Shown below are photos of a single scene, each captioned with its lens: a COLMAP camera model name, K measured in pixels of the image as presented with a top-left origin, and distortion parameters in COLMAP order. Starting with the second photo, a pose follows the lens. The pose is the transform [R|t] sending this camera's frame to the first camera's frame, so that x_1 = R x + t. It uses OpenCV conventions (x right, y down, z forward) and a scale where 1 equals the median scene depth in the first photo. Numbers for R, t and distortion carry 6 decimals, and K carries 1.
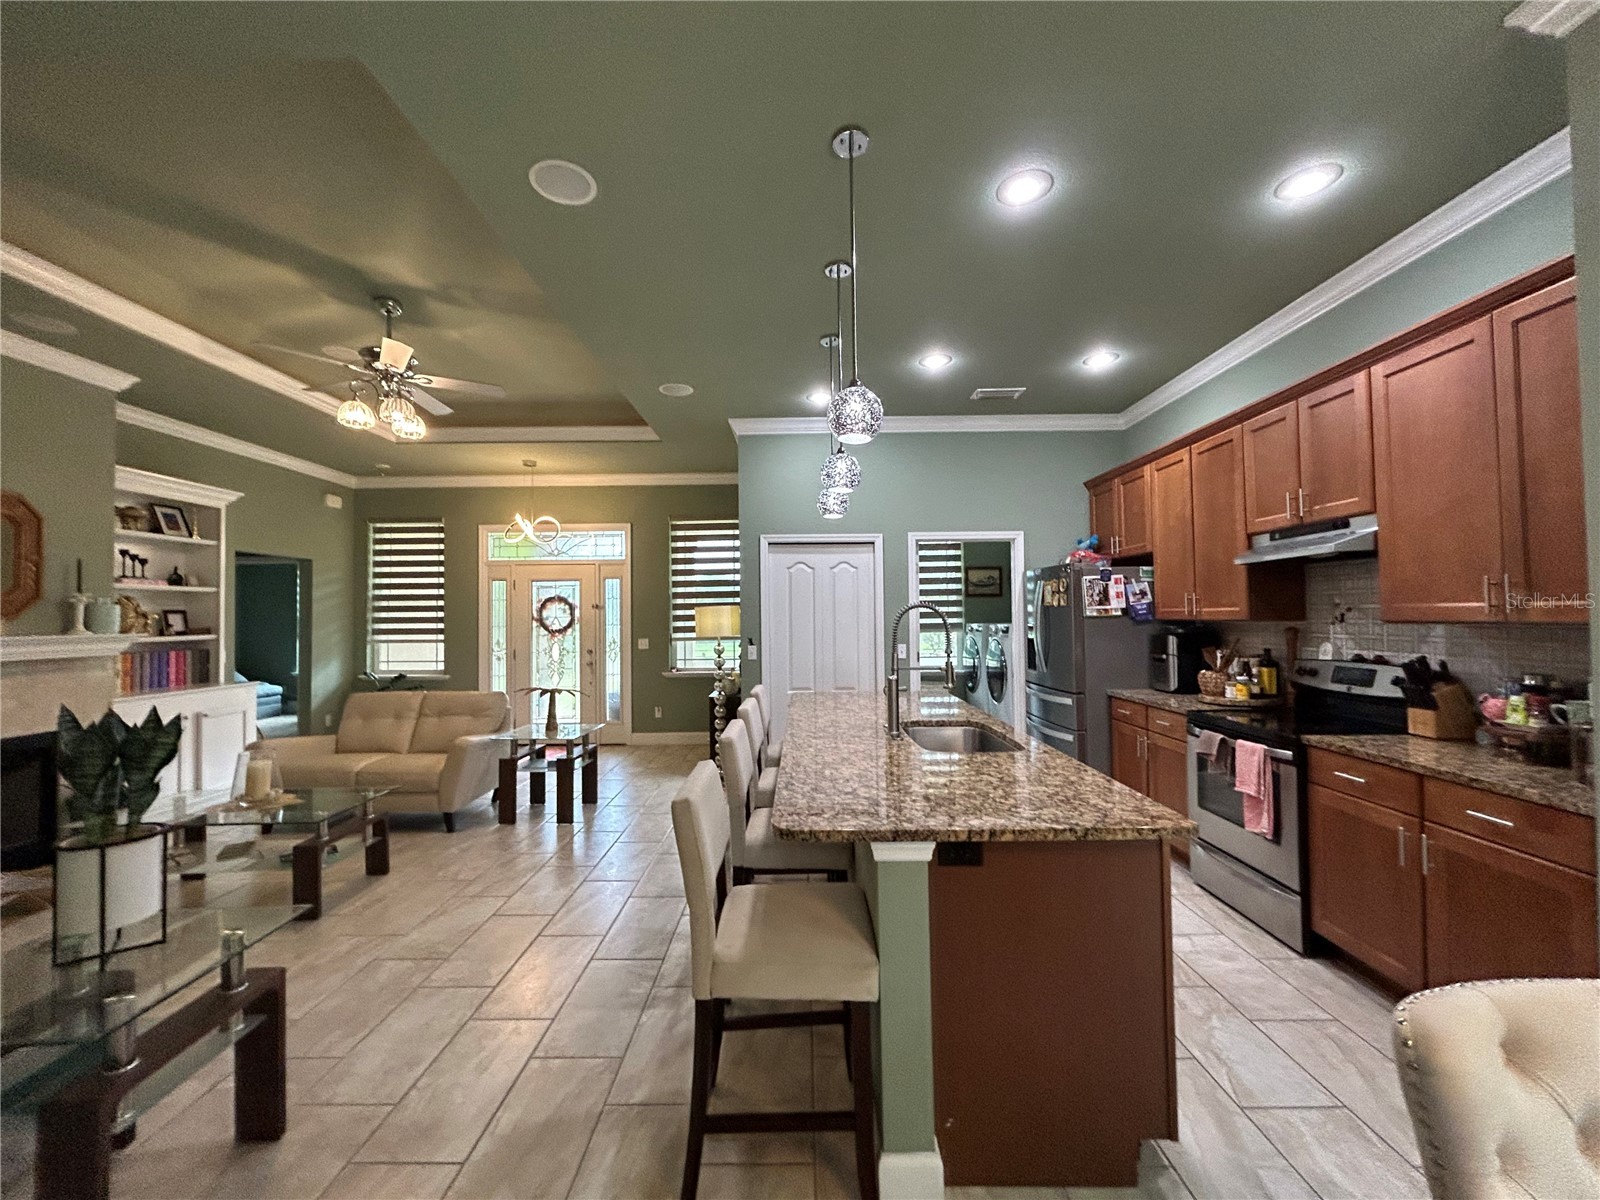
lens RADIAL K [[649.3, 0, 800.2], [0, 649.3, 602.1], [0, 0, 1]] dist [-0.000632, 0.001274]
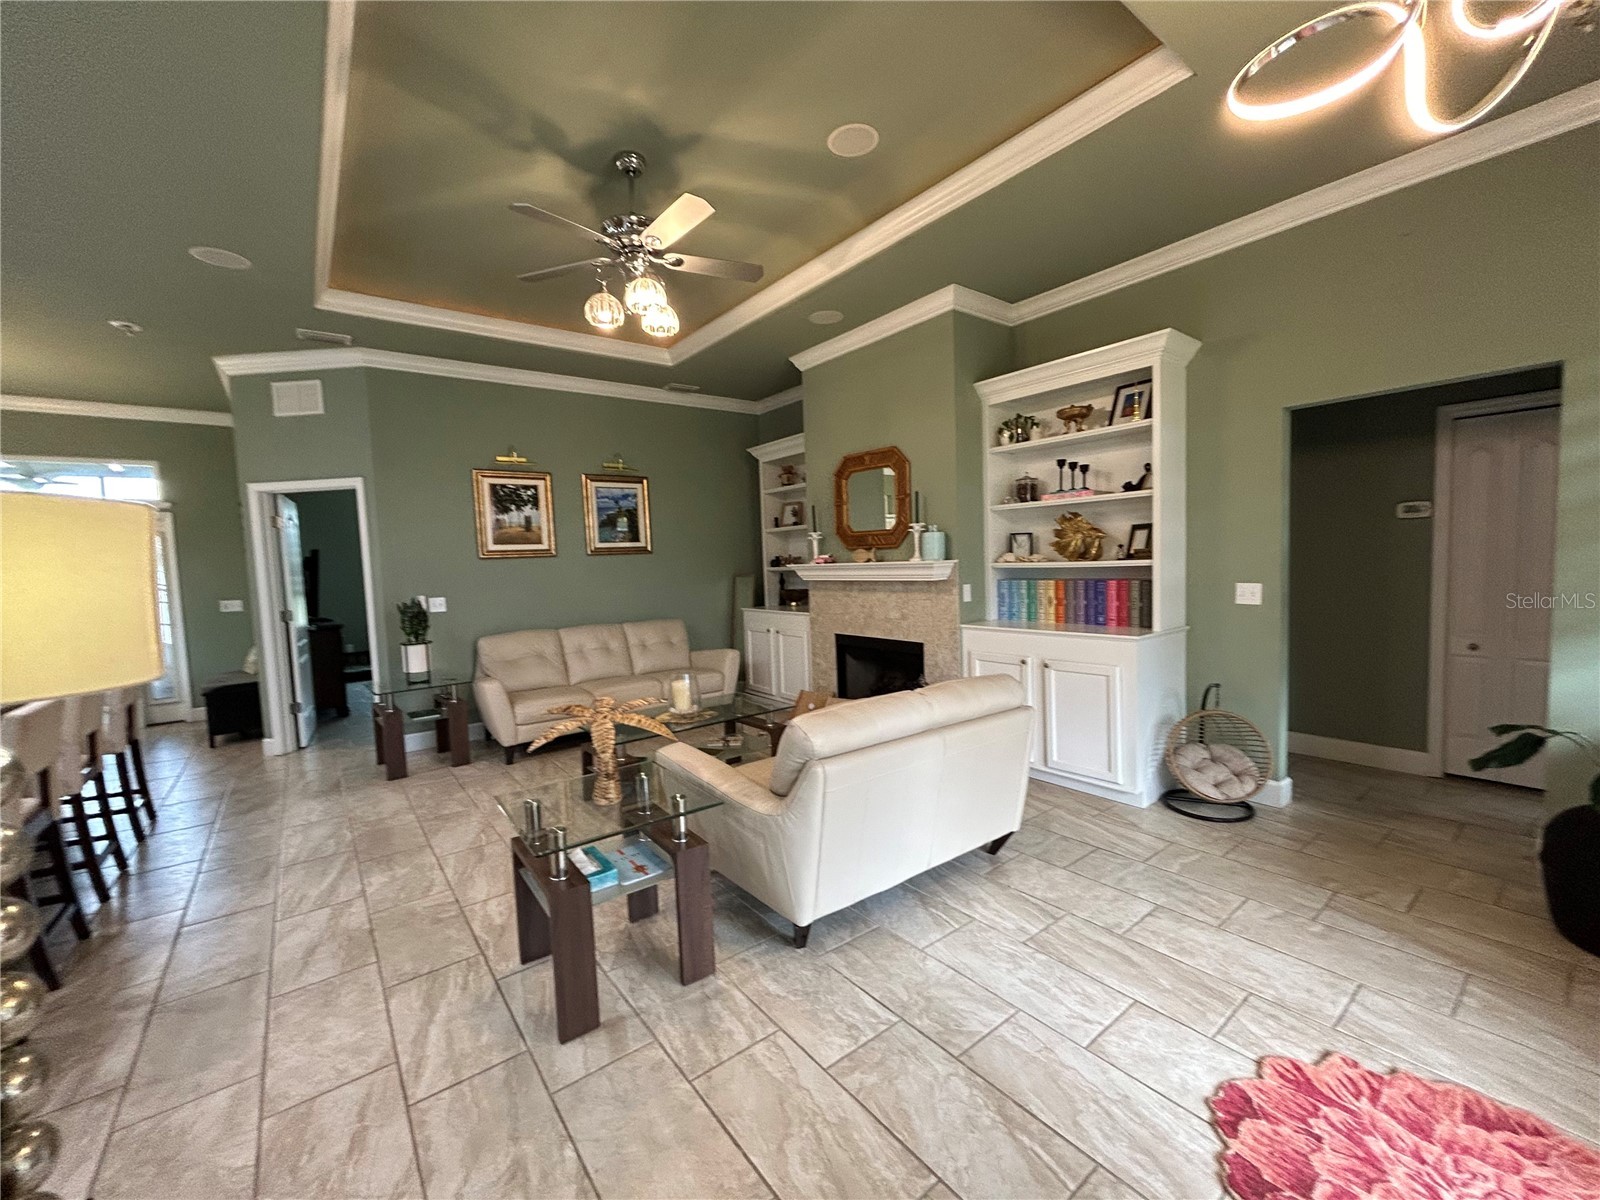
lens RADIAL K [[649.3, 0, 803.9], [0, 649.3, 601.0], [0, 0, 1]] dist [-0.000632, 0.001274]
pose [[-0.788945, 0.079829, -0.609257, -0.255932], [0.058970, 0.996785, 0.054243, 0.044795], [0.611628, 0.006867, -0.791116, 1.661033]]
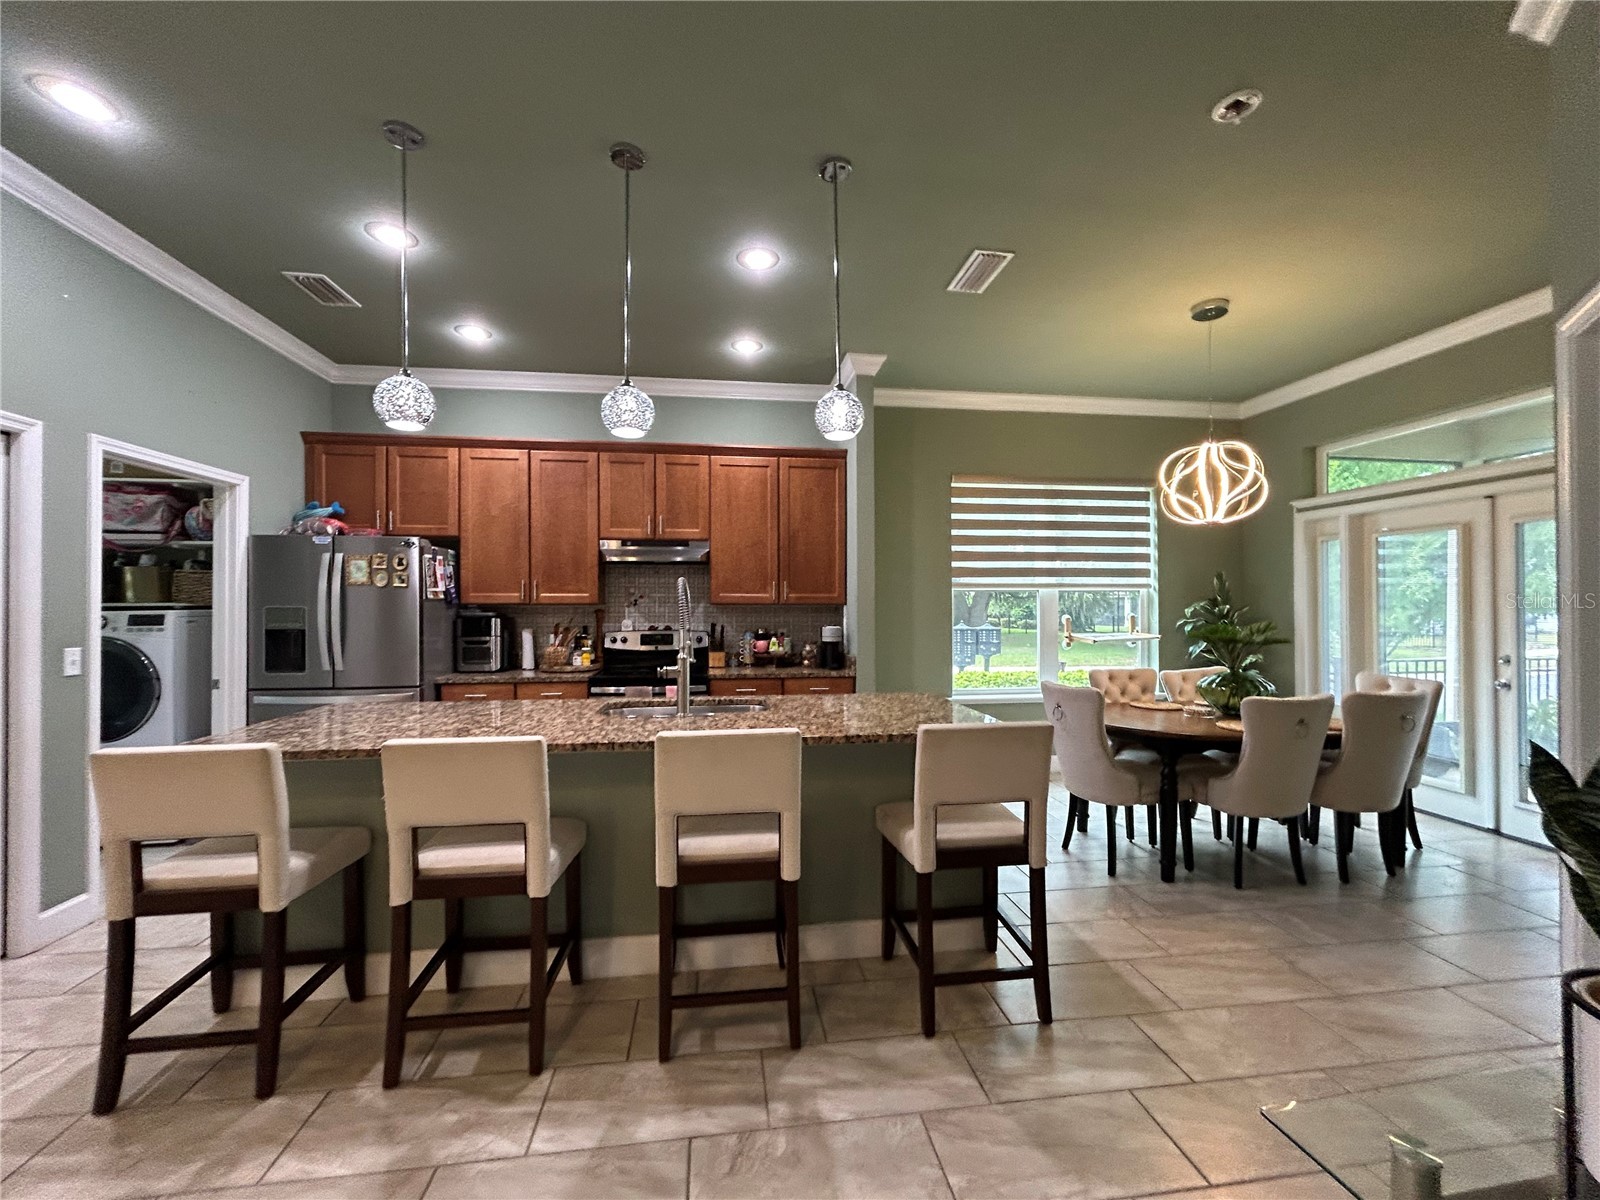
lens RADIAL K [[649.3, 0, 796.2], [0, 649.3, 599.4], [0, 0, 1]] dist [-0.000632, 0.001274]
pose [[-0.129171, 0.020619, 0.991408, -0.547101], [-0.019945, 0.999528, -0.023387, 0.035237], [-0.991422, -0.022794, -0.128699, 0.642010]]
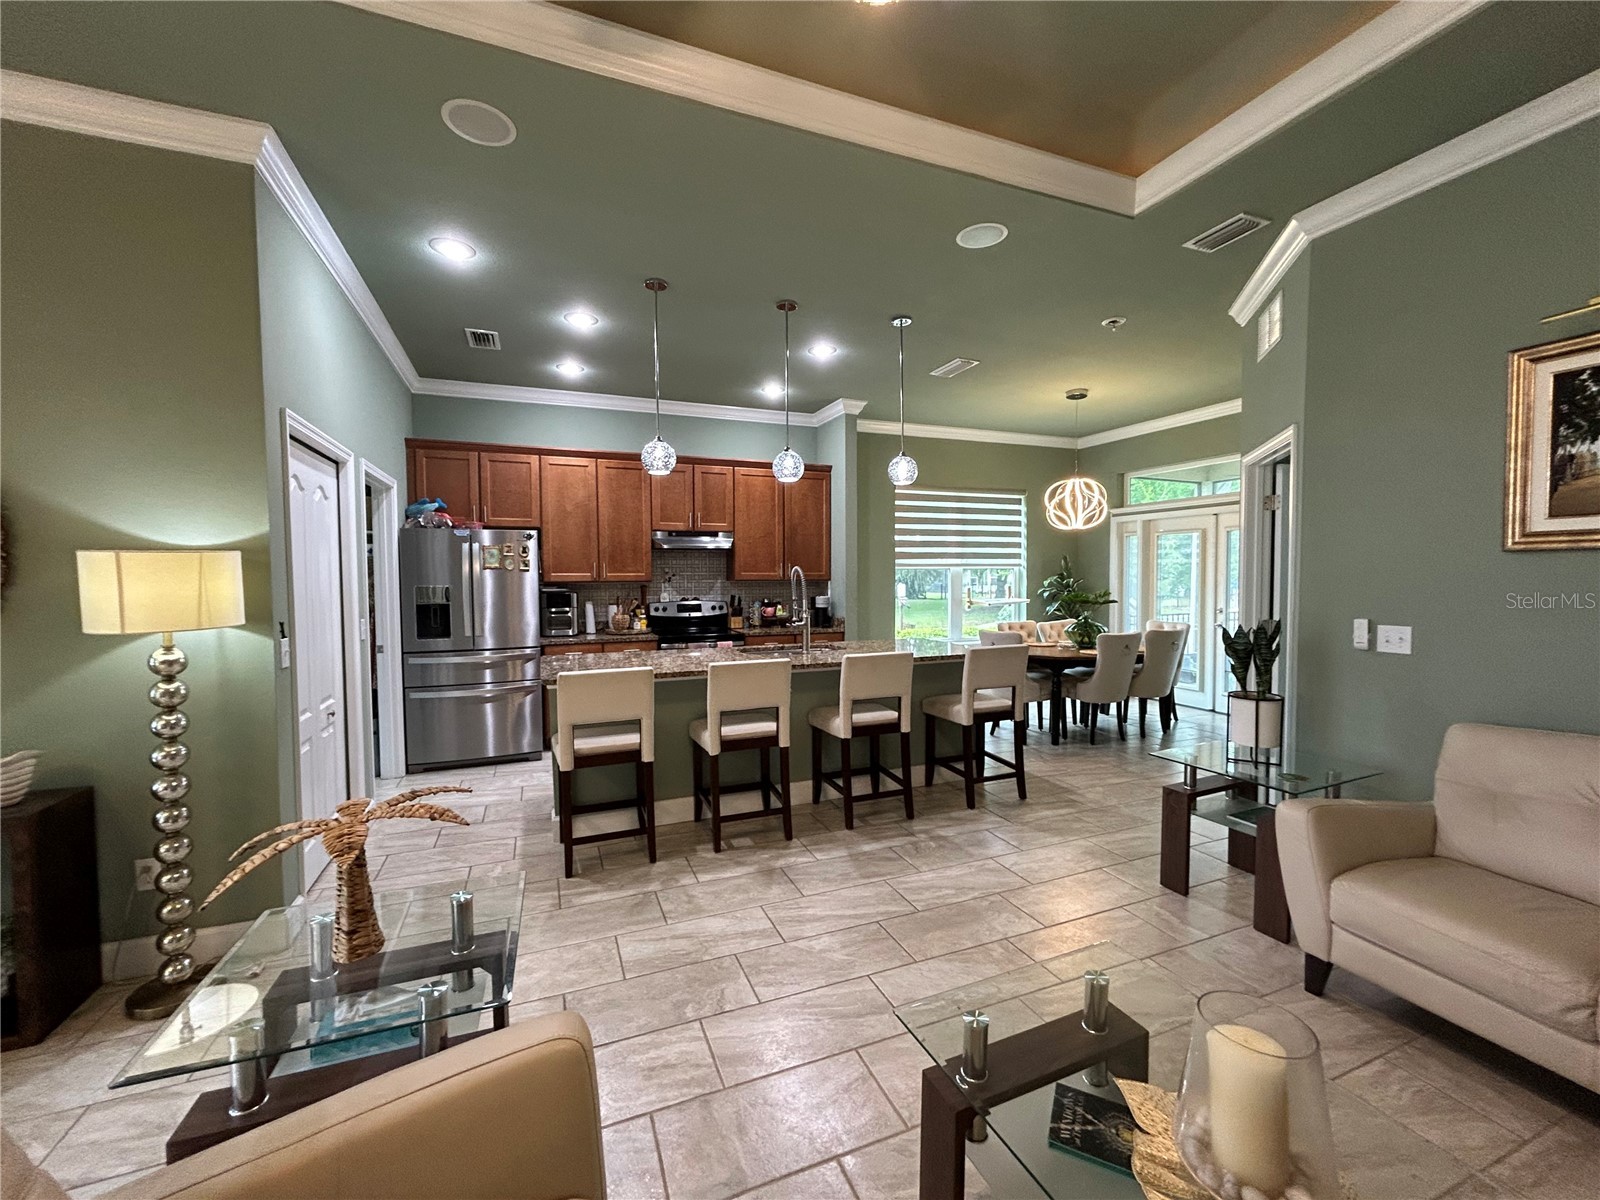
lens RADIAL K [[649.3, 0, 797.2], [0, 649.3, 599.4], [0, 0, 1]] dist [-0.000632, 0.001274]
pose [[-0.368177, -0.023159, 0.929467, -0.842642], [-0.011705, 0.999726, 0.020273, 0.031255], [-0.929682, -0.003416, -0.368347, 1.054456]]
